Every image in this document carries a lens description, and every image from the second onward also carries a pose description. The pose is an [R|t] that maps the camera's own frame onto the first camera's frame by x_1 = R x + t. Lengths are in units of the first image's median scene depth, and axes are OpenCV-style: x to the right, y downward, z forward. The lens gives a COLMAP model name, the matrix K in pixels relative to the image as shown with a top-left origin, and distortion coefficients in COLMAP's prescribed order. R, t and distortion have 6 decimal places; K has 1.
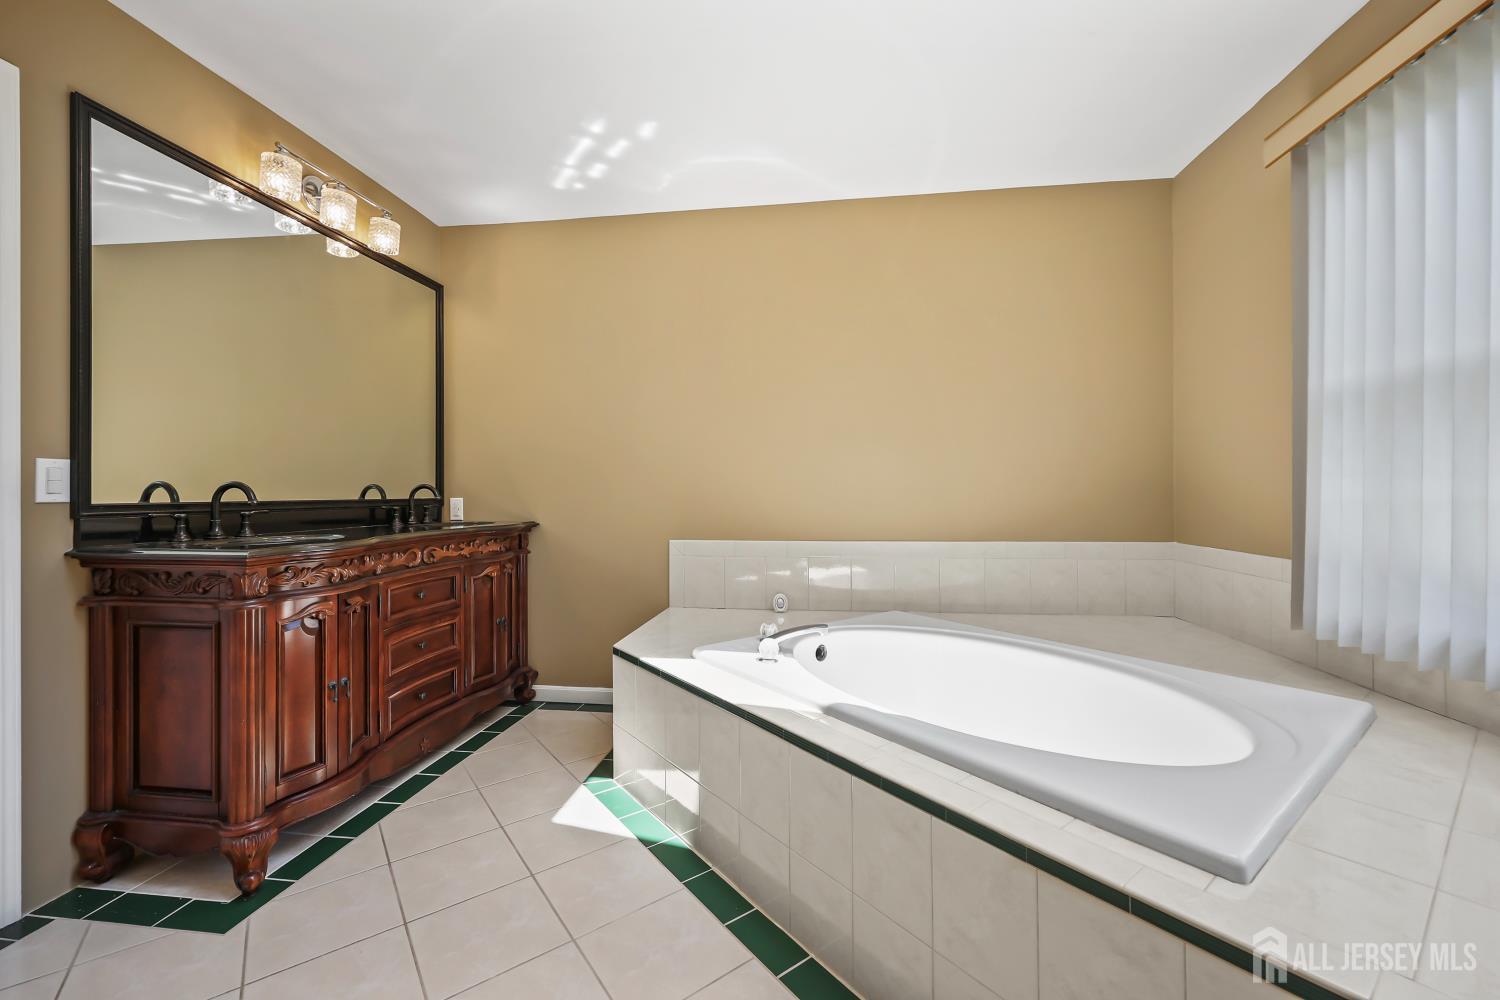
lens RADIAL K [[608.1, 0, 751.3], [0, 608.1, 493.3], [0, 0, 1]] dist [-0.003013, -0.000191]
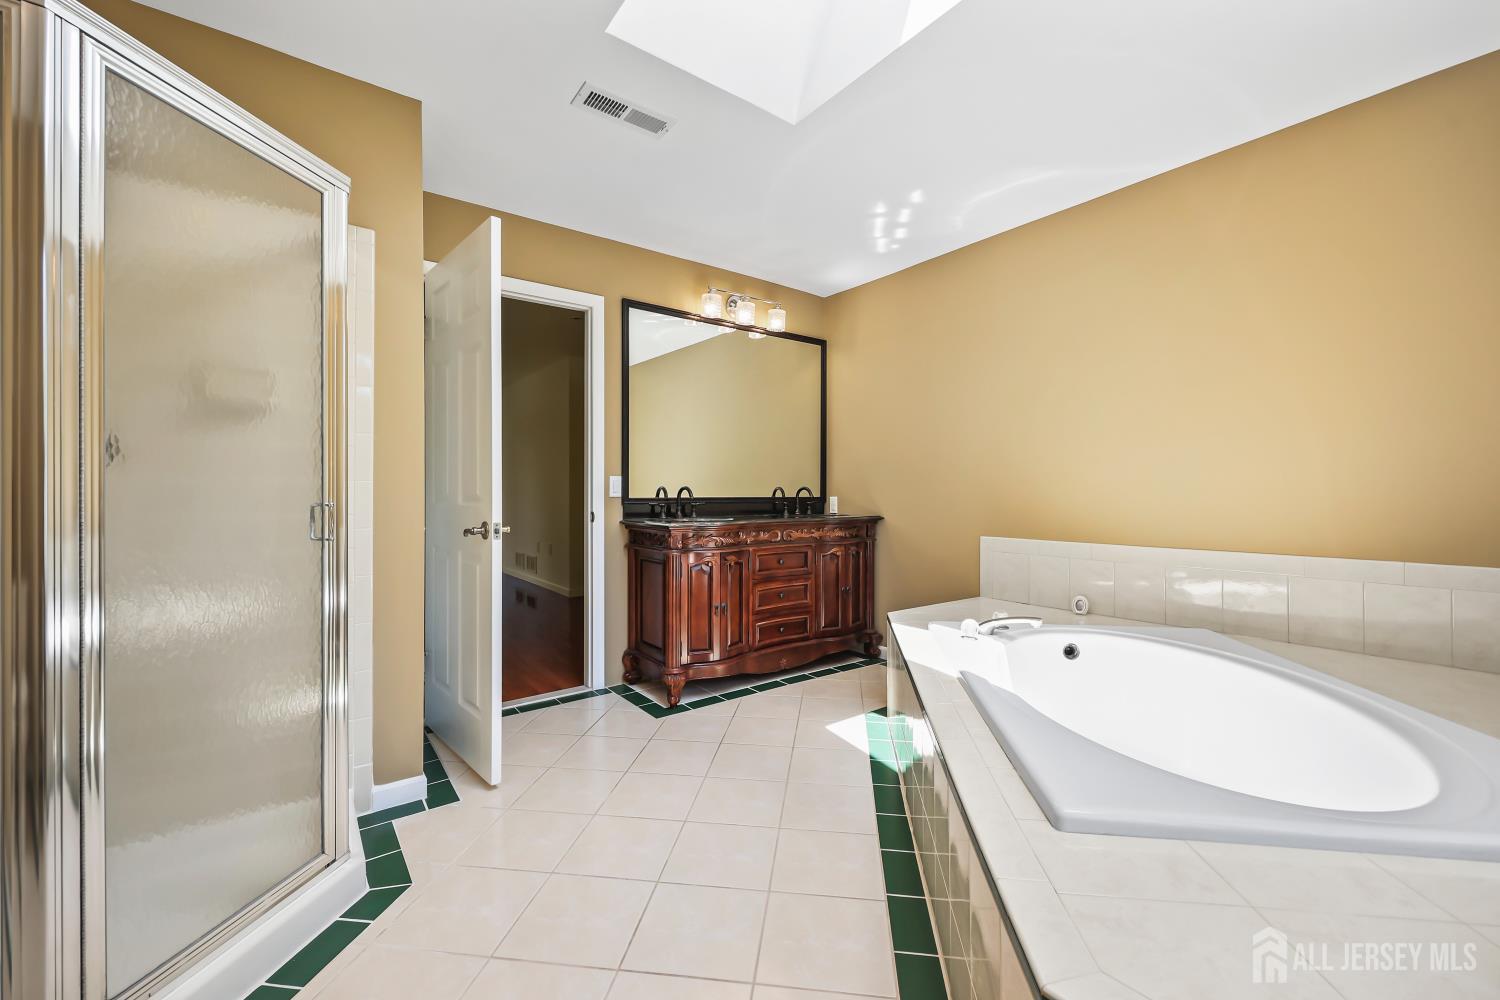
lens RADIAL K [[608.1, 0, 750.5], [0, 608.1, 496.3], [0, 0, 1]] dist [-0.003013, -0.000191]
pose [[0.695639, 0.007794, -0.718349, 0.526053], [-0.003935, 0.999967, 0.007039, -0.003169], [0.718380, -0.002070, 0.695647, -0.102262]]
